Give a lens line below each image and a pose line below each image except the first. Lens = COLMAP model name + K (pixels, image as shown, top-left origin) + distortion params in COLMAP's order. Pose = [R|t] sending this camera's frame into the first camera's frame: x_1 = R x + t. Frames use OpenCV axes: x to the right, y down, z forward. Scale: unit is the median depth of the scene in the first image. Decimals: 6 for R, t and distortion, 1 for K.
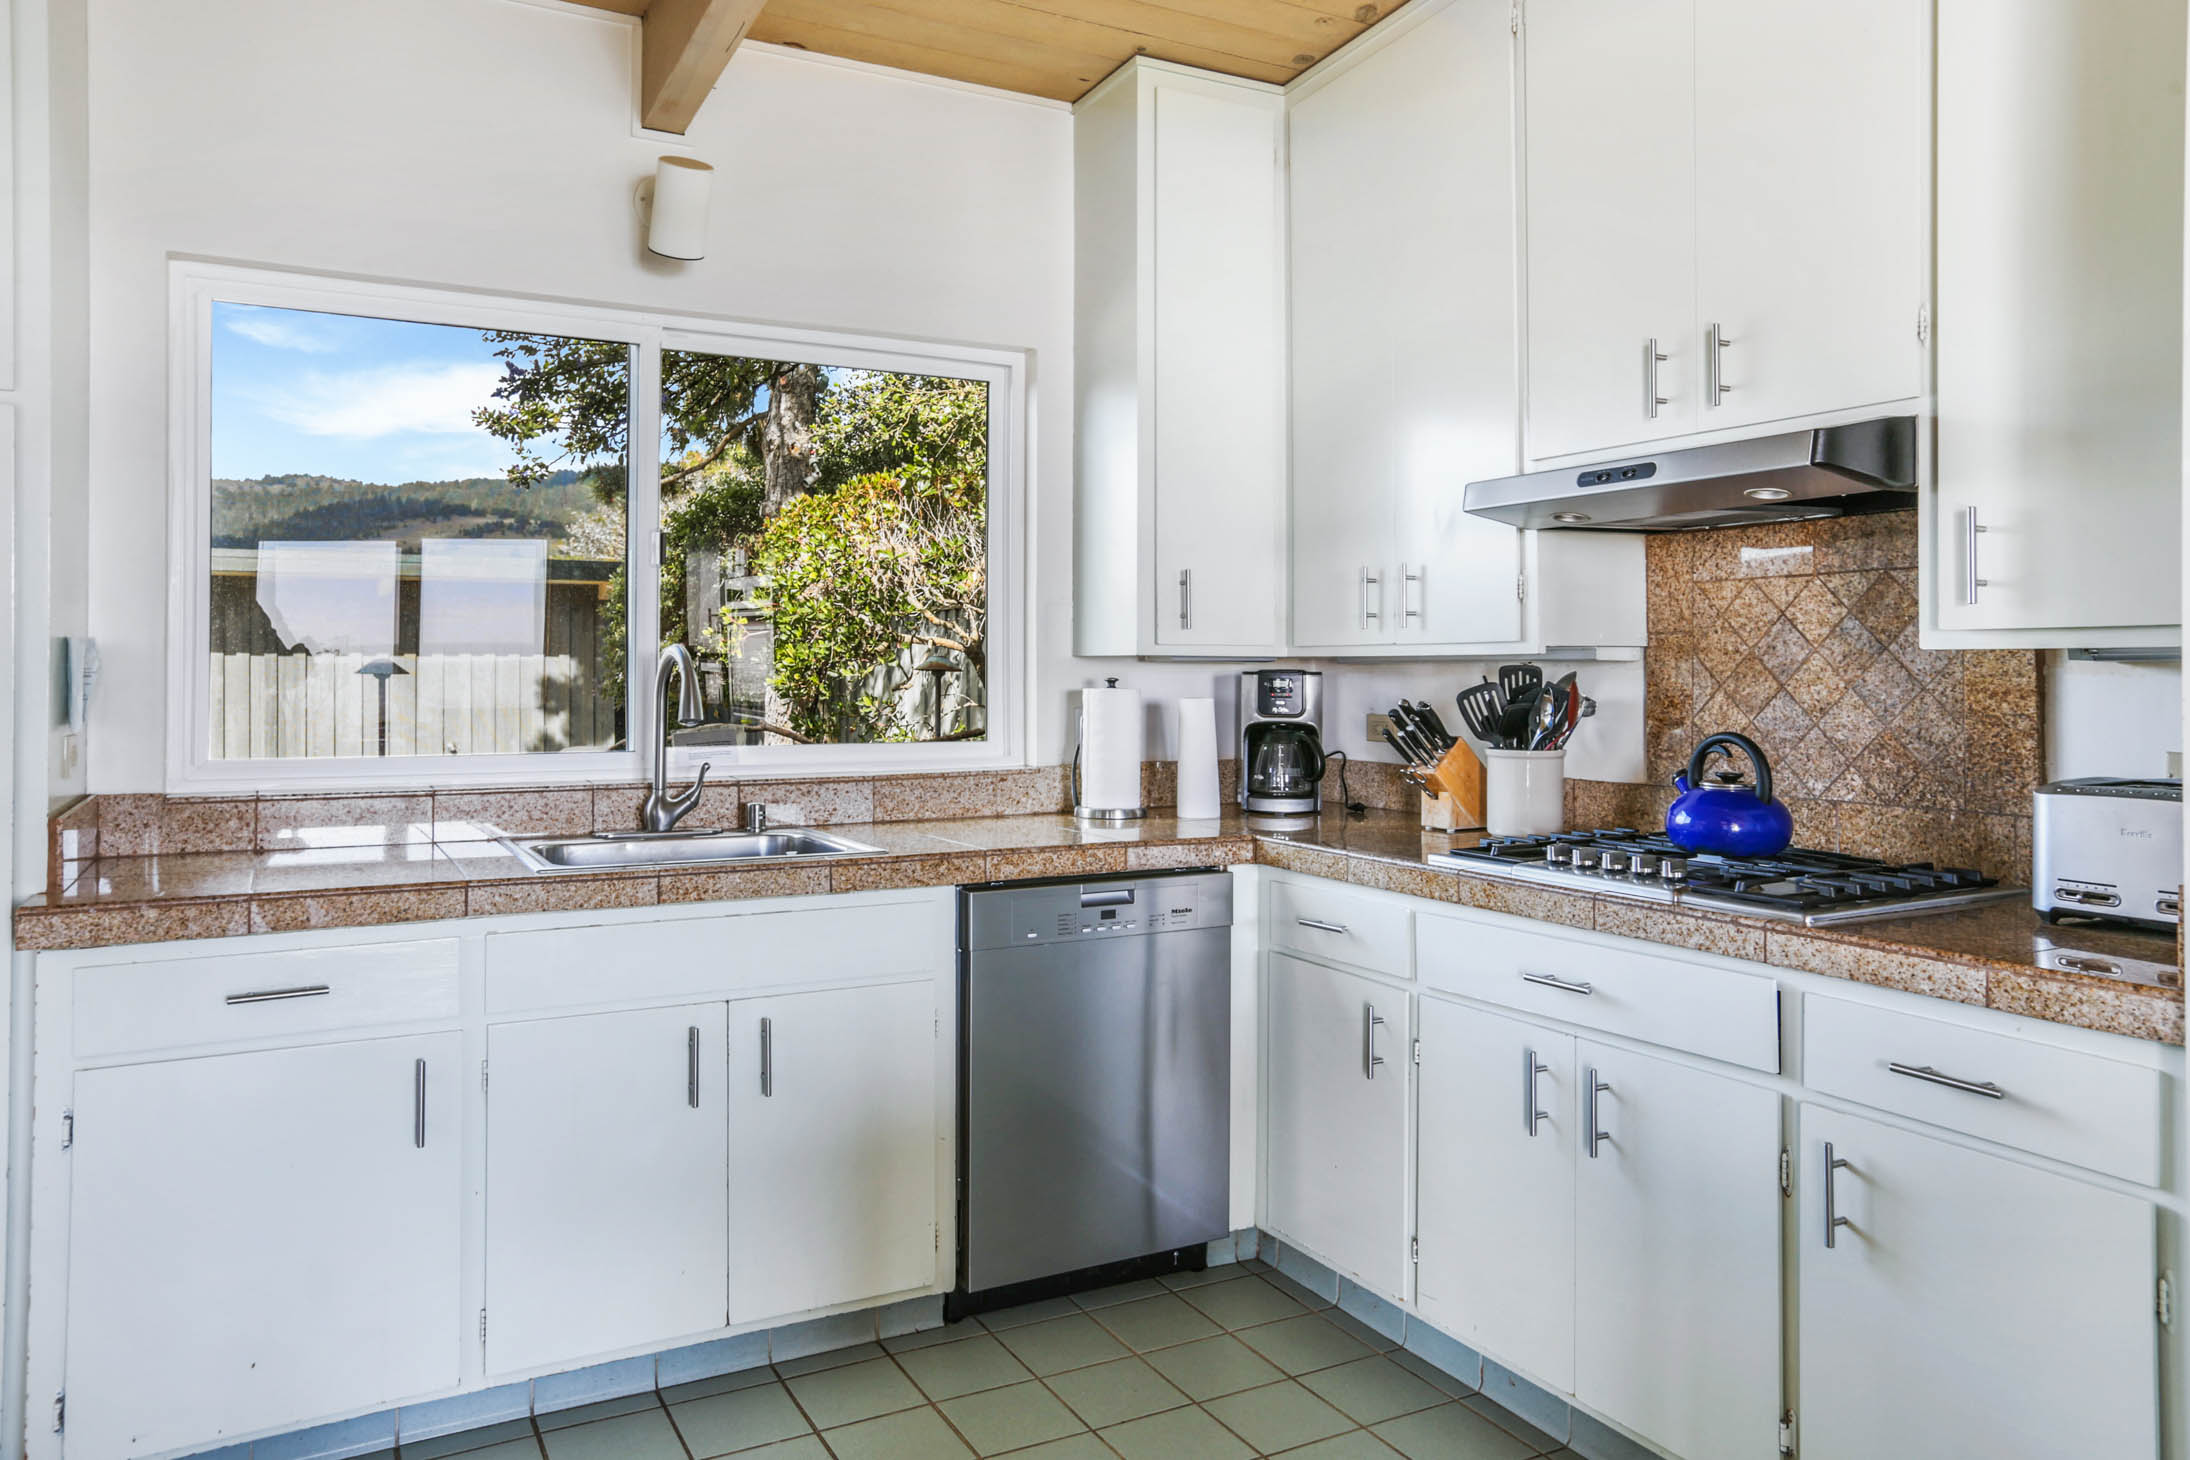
lens RADIAL K [[1525.2, 0, 1096.3], [0, 1525.2, 708.5], [0, 0, 1]] dist [-0.010429, -0.001987]
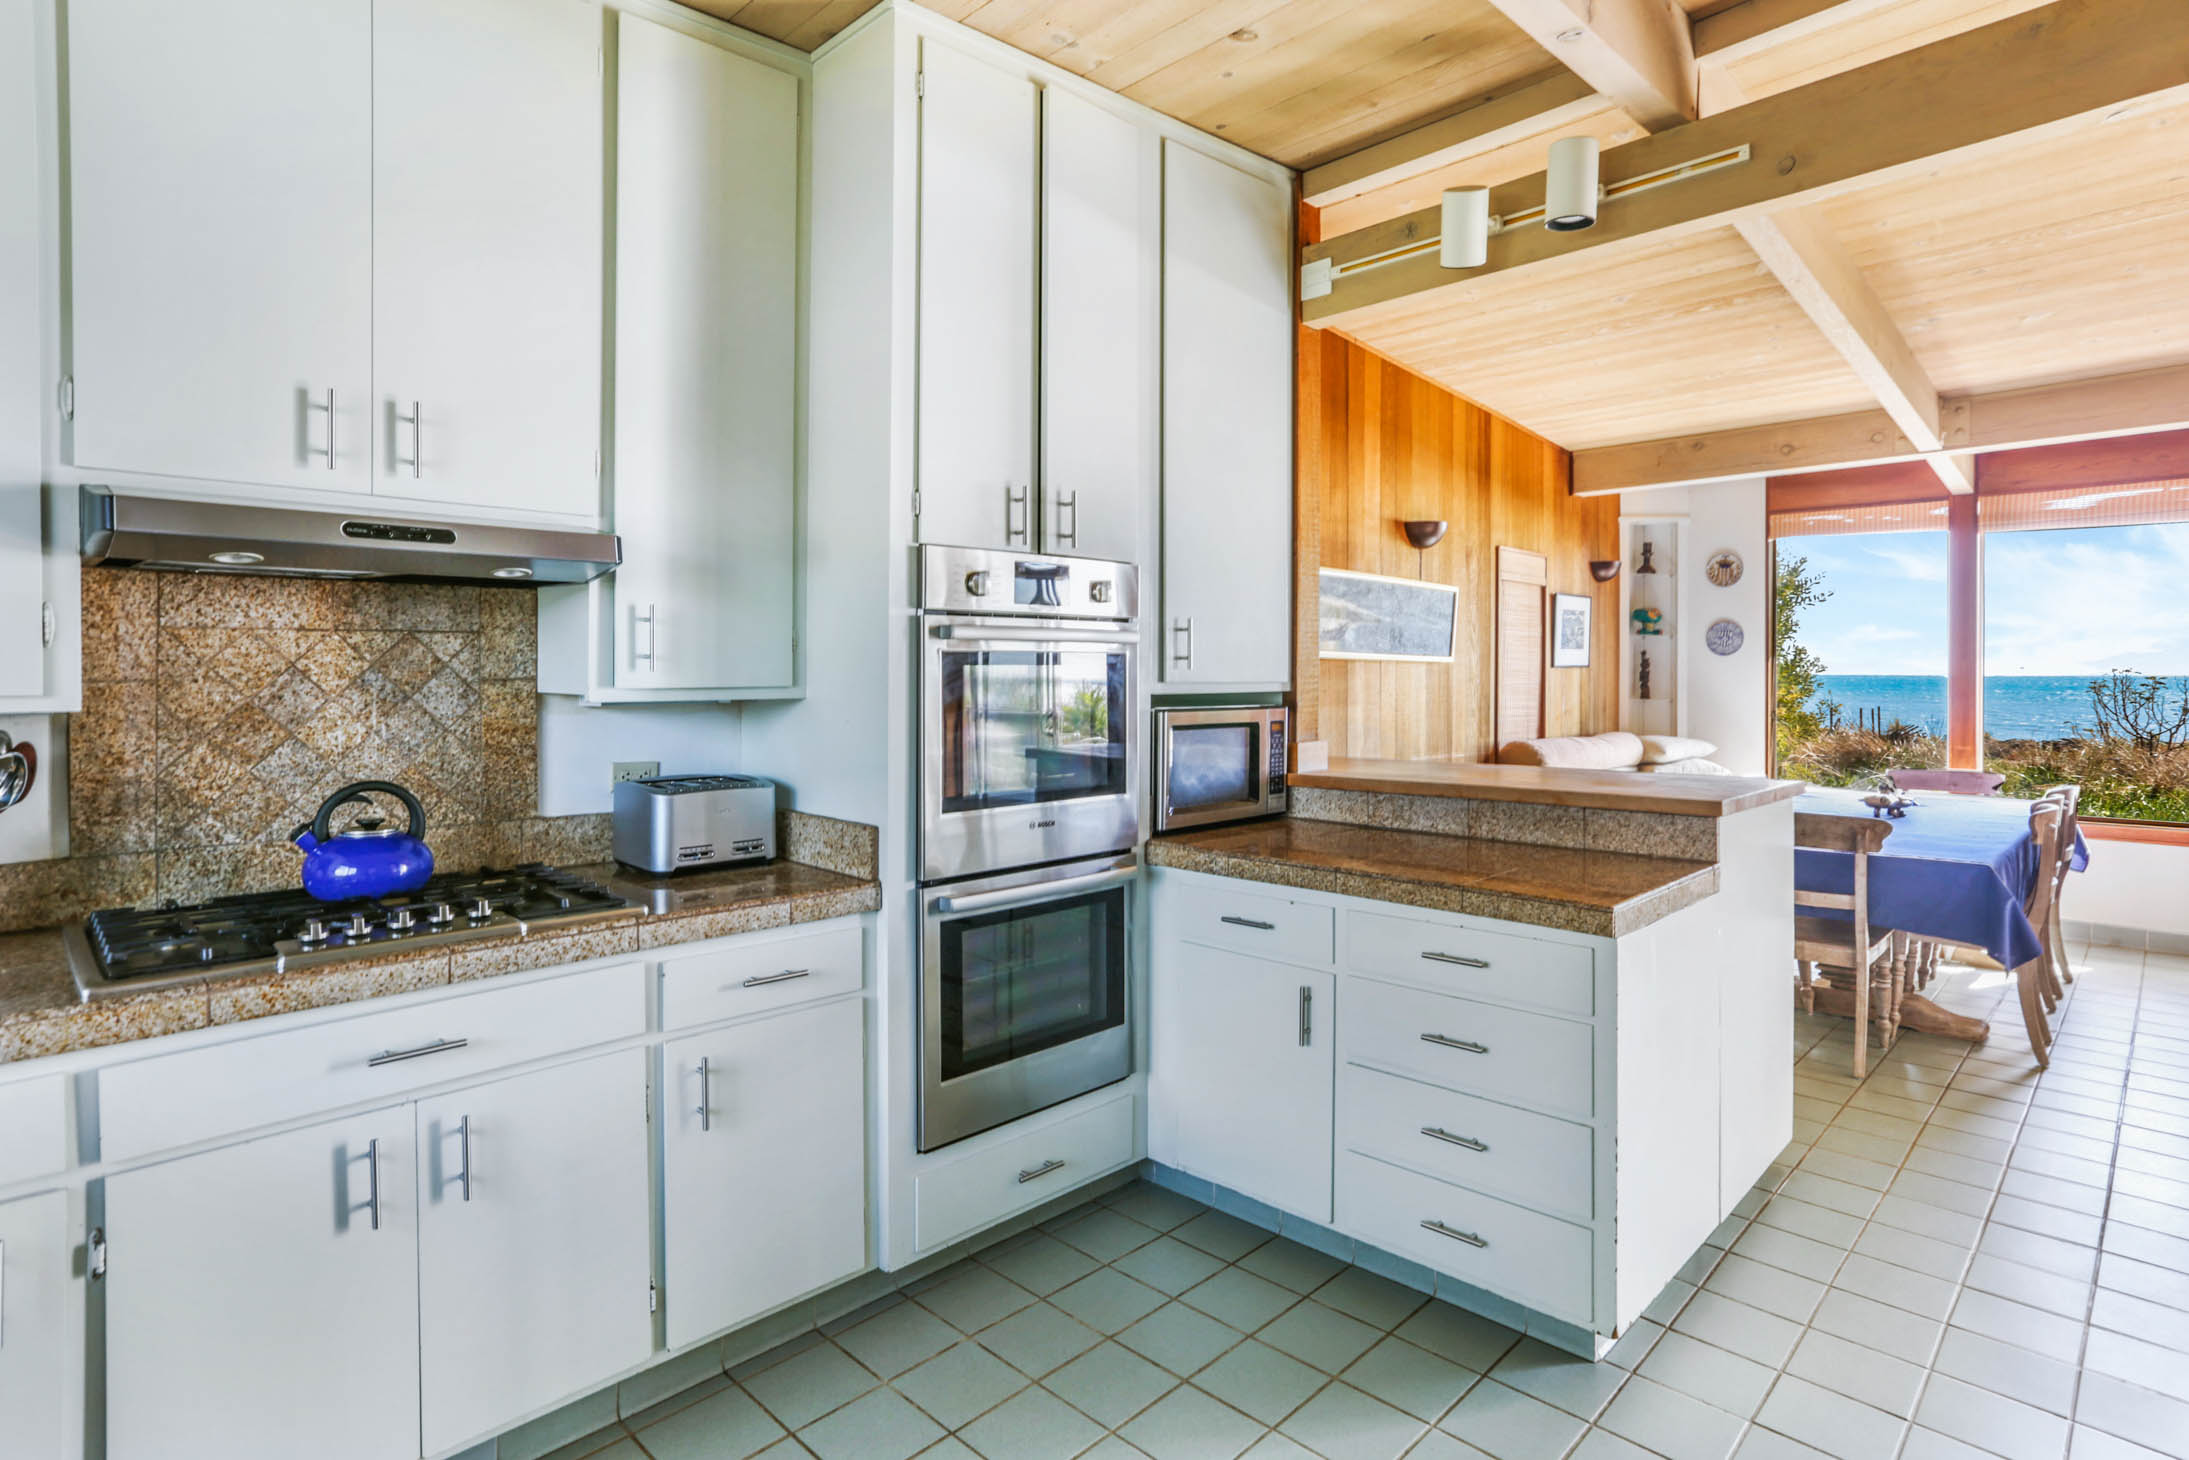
lens RADIAL K [[1127.5, 0, 1109.0], [0, 1127.5, 693.2], [0, 0, 1]] dist [-0.001982, -0.000416]
pose [[-0.302223, -0.022135, 0.952980, -0.478568], [0.018603, 0.999403, 0.029113, -0.057945], [-0.953056, 0.026526, -0.301631, 0.738225]]
